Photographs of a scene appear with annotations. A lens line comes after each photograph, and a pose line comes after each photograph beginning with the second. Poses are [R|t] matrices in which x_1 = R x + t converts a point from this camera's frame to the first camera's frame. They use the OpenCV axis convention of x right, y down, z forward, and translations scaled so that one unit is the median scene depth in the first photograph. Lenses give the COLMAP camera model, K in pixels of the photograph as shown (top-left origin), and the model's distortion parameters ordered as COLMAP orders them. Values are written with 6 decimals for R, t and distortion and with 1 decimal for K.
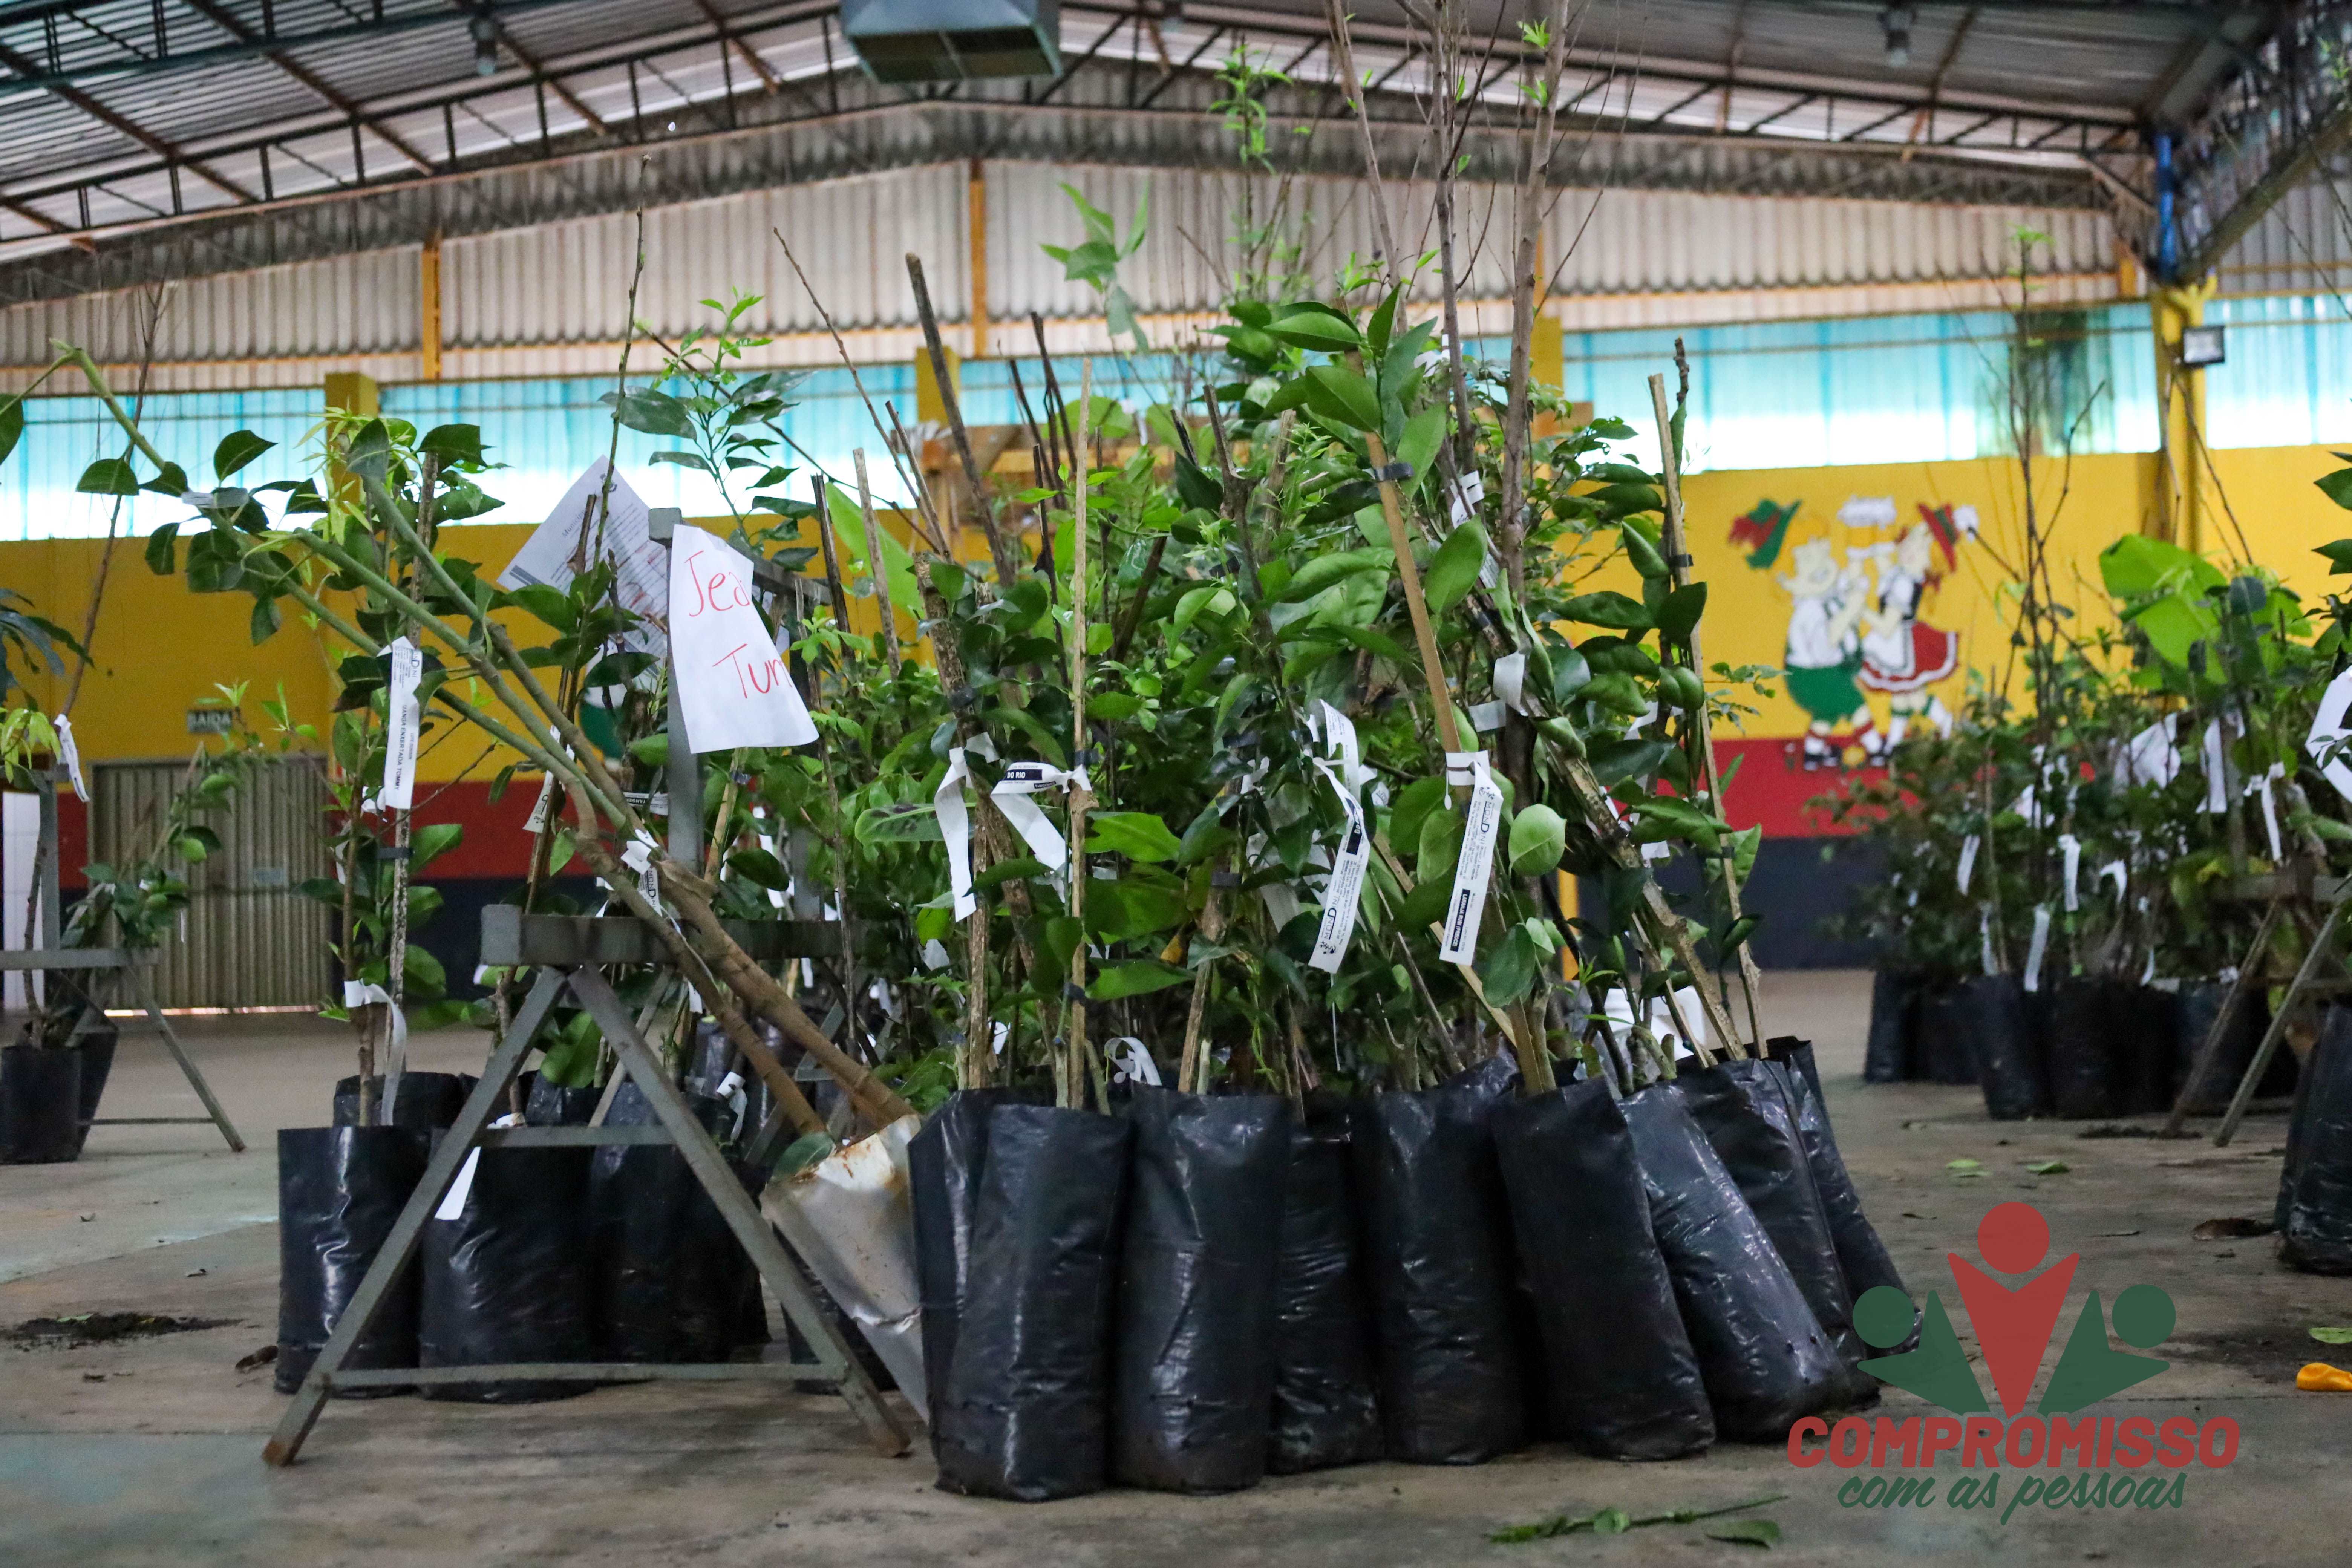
lens RADIAL K [[3261.3, 0, 1182.0], [0, 3261.3, 805.5], [0, 0, 1]] dist [0.039038, 0.000000]
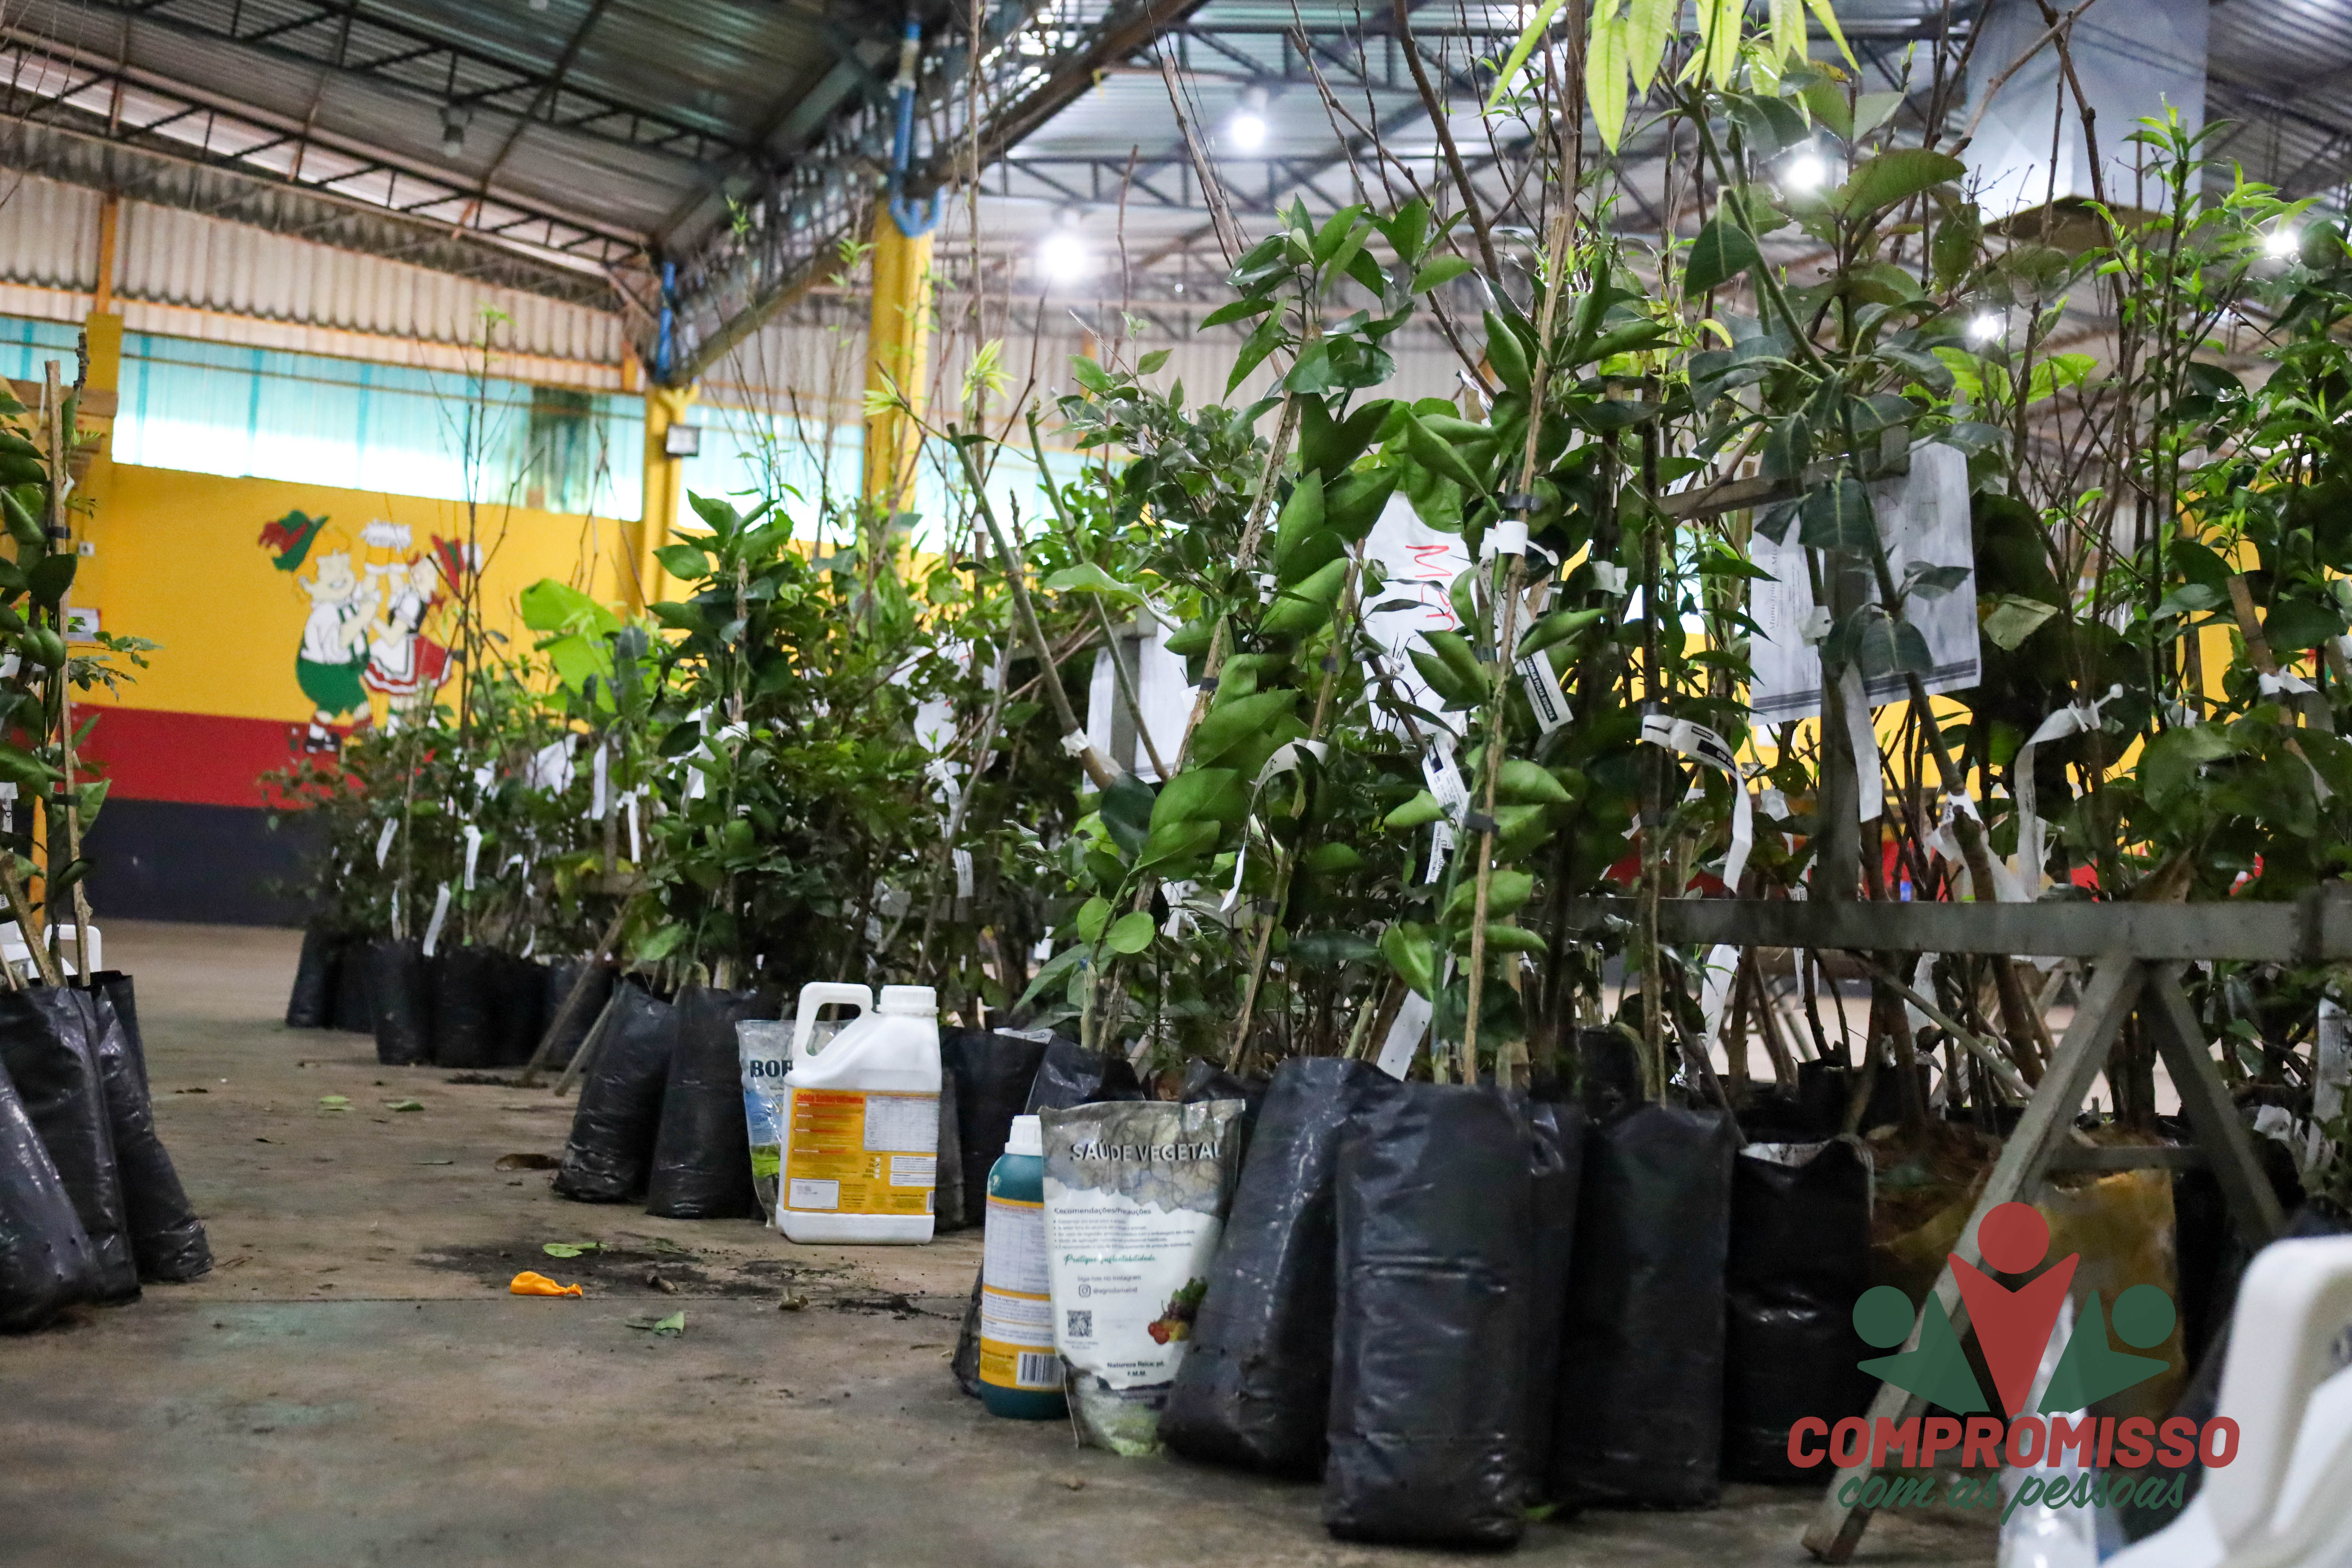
lens RADIAL K [[2792.5, 0, 1178.2], [0, 2792.5, 796.0], [0, 0, 1]] dist [0.036817, 0.000000]
pose [[0.878902, 0.104606, 0.465391, 0.005969], [-0.103518, 0.994234, -0.027978, 0.000070], [-0.465634, -0.023586, 0.884663, -0.001561]]
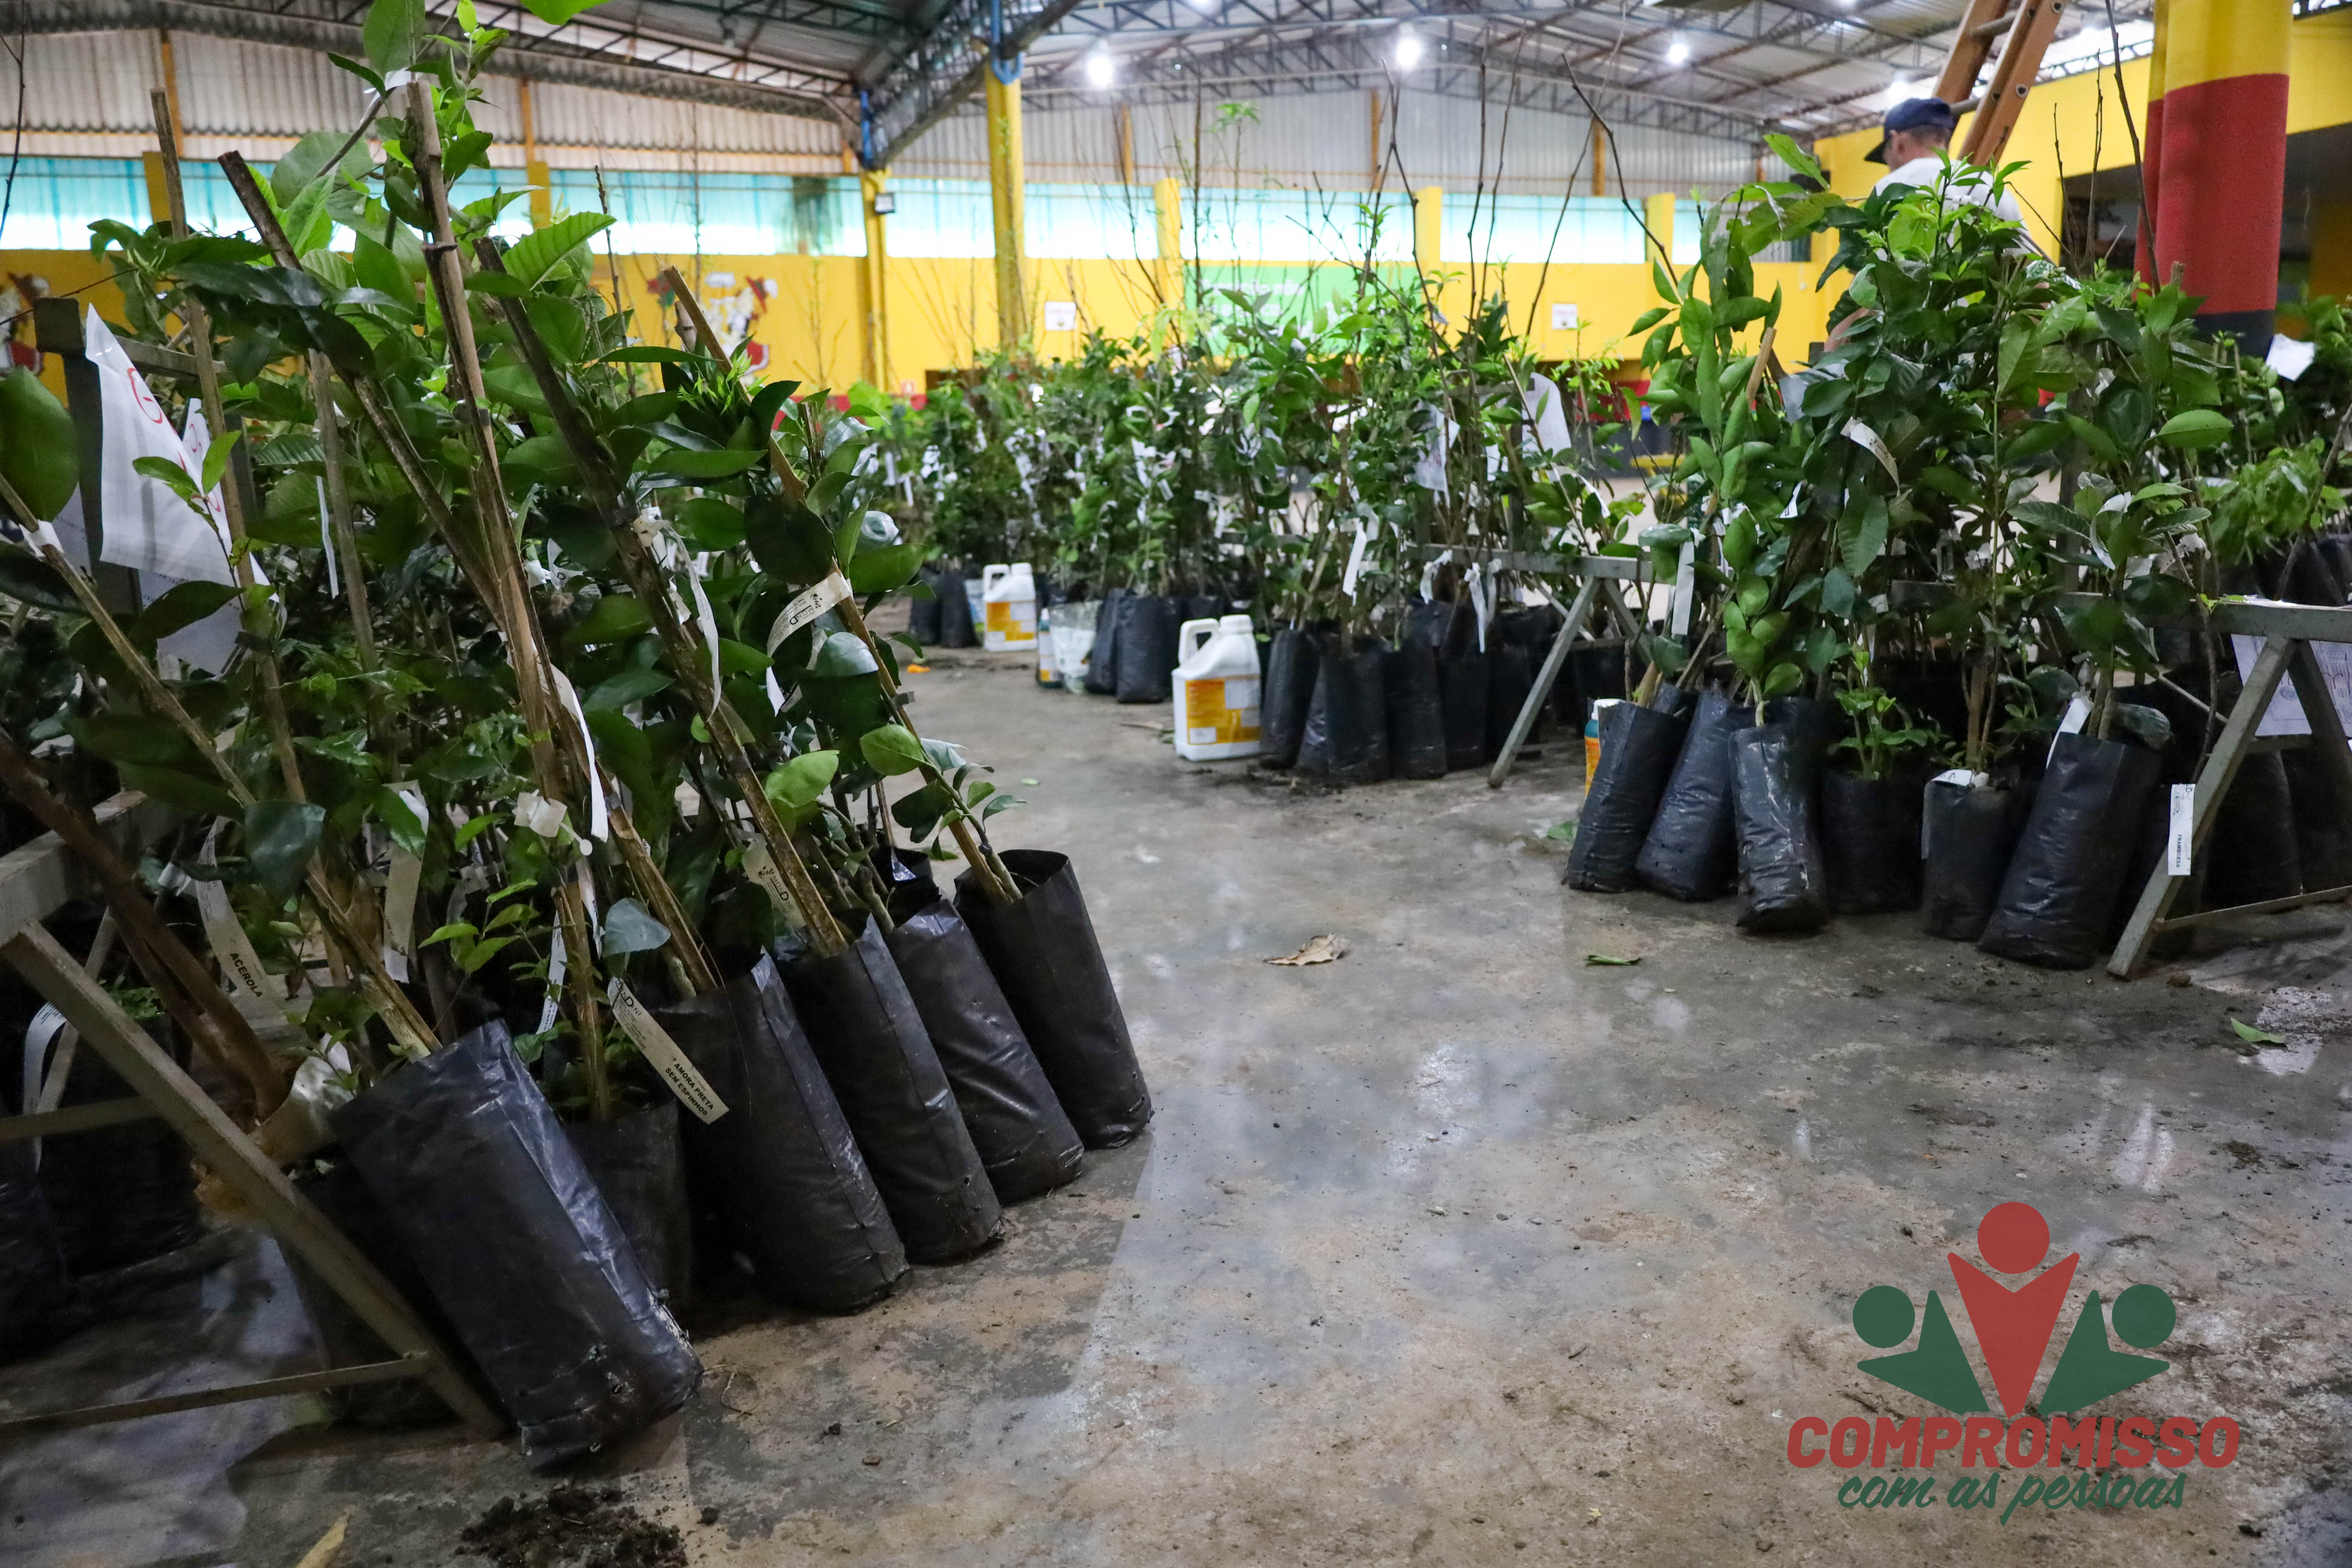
lens RADIAL K [[1791.3, 0, 1184.0], [0, 1791.3, 695.2], [0, 0, 1]] dist [0.050366, 0.005316]
pose [[0.894957, -0.056914, 0.442508, -0.032871], [-0.012620, 0.988204, 0.152625, -0.013394], [-0.445974, -0.142177, 0.883681, -0.109270]]
